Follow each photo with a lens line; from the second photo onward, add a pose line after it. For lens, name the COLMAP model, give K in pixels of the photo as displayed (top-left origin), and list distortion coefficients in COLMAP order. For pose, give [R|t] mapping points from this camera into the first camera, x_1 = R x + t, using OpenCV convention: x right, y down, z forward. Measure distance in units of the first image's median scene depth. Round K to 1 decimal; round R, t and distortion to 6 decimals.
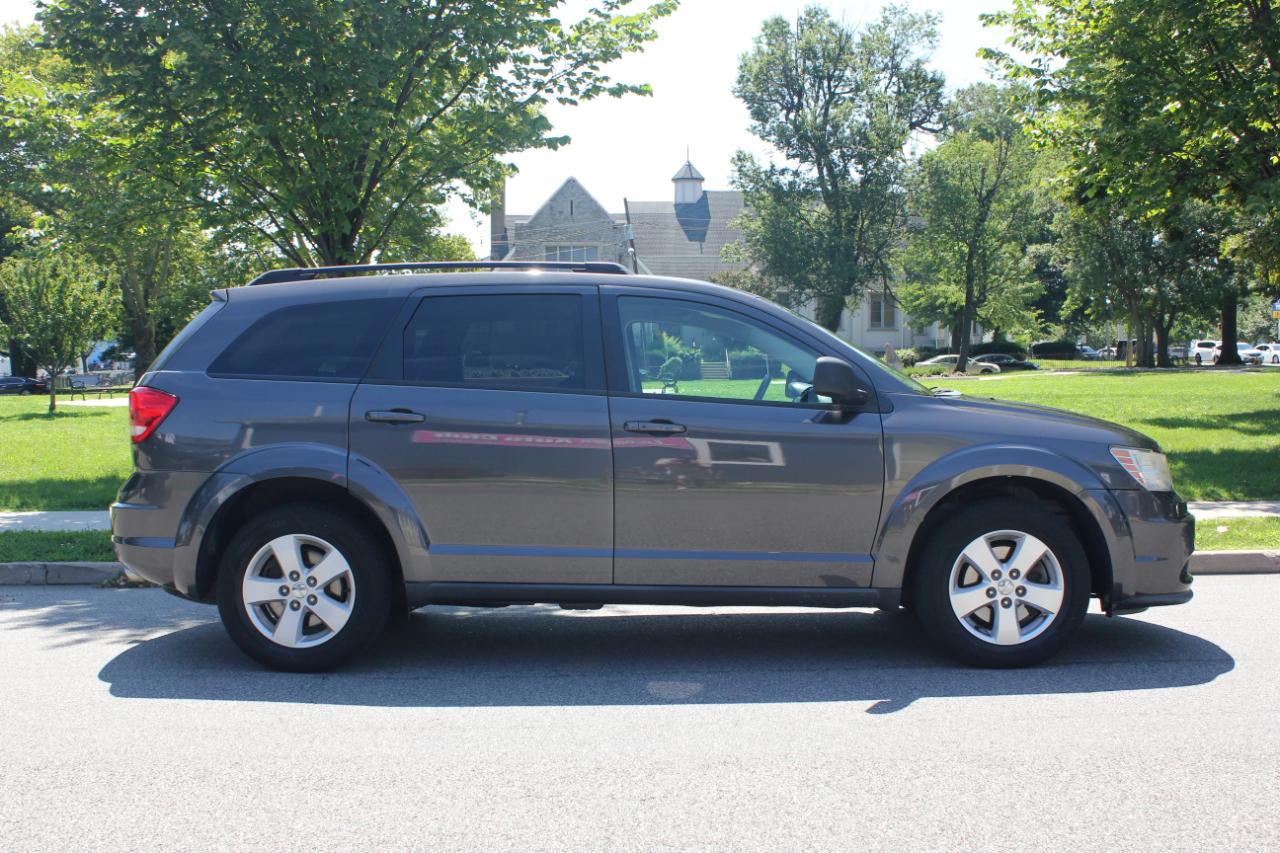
lens RADIAL K [[1396.5, 0, 669.8], [0, 1396.5, 419.7], [0, 0, 1]] dist [-0.065452, 0.000000]
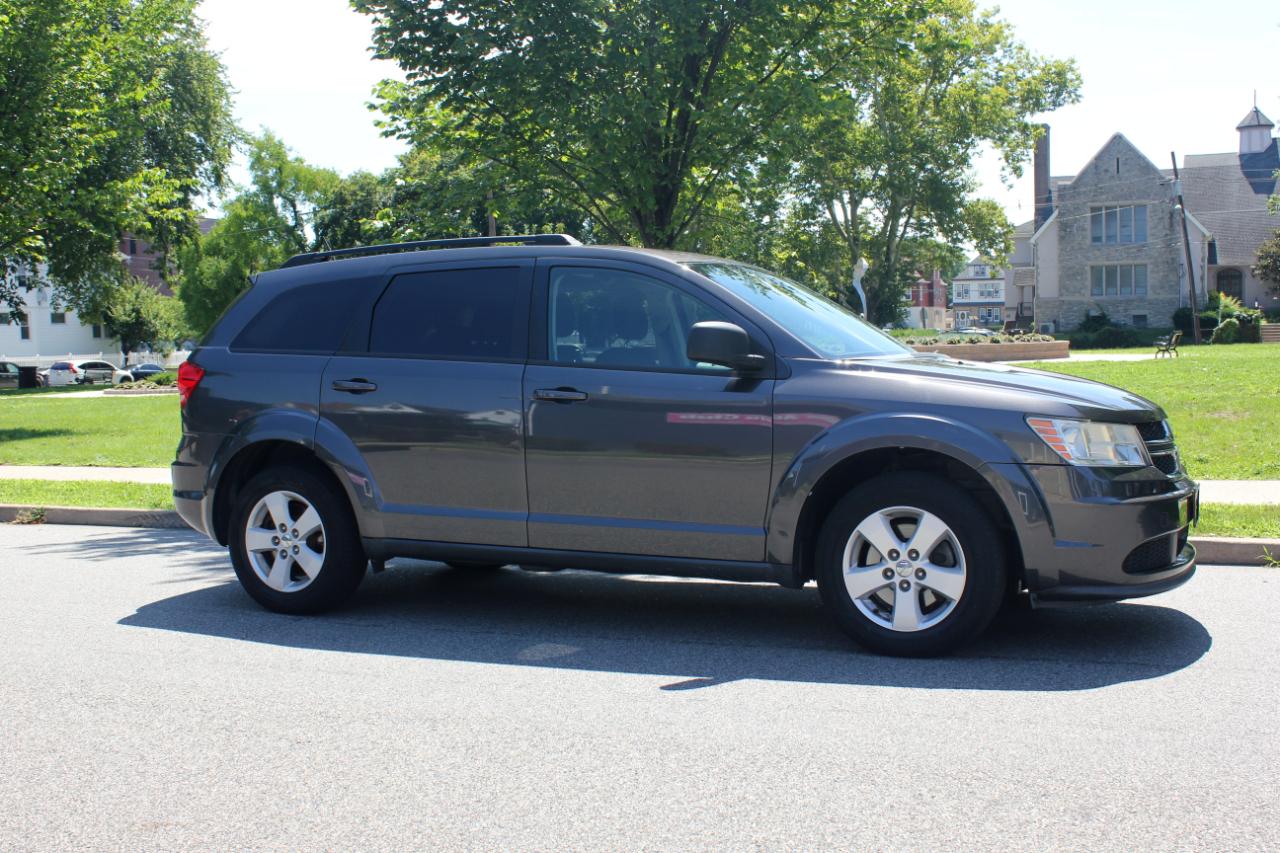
lens RADIAL K [[1396.5, 0, 685.9], [0, 1396.5, 414.4], [0, 0, 1]] dist [-0.065452, 0.000000]
pose [[0.916014, 0.002954, -0.401135, 0.474771], [0.004782, 0.999821, 0.018282, 0.002046], [0.401117, -0.018665, 0.915837, 0.107131]]
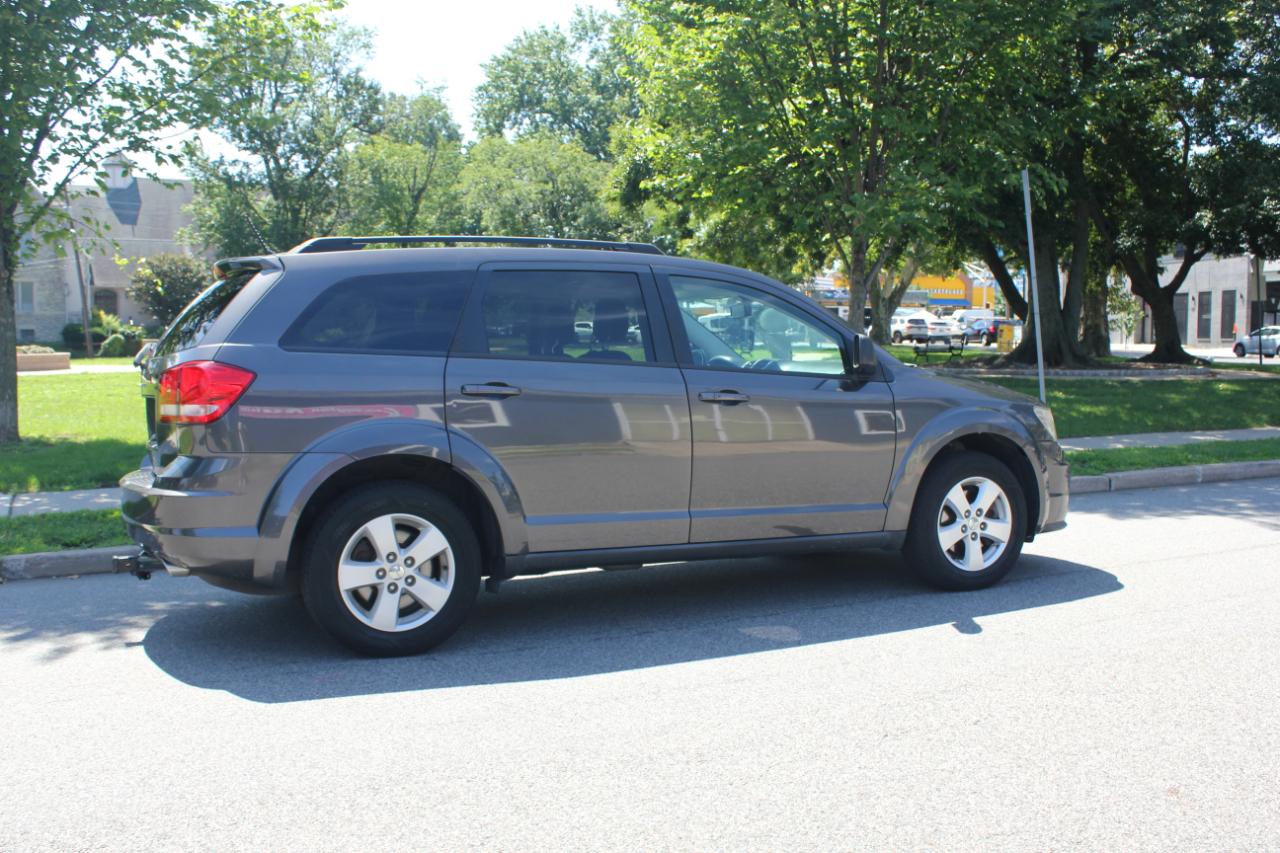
lens RADIAL K [[1238.5, 0, 639.3], [0, 1238.5, 398.5], [0, 0, 1]] dist [-0.079333, 0.000000]
pose [[0.903707, -0.018135, 0.427767, -0.477996], [0.015447, 0.999833, 0.009755, -0.003410], [-0.427872, -0.002208, 0.903836, 0.152845]]
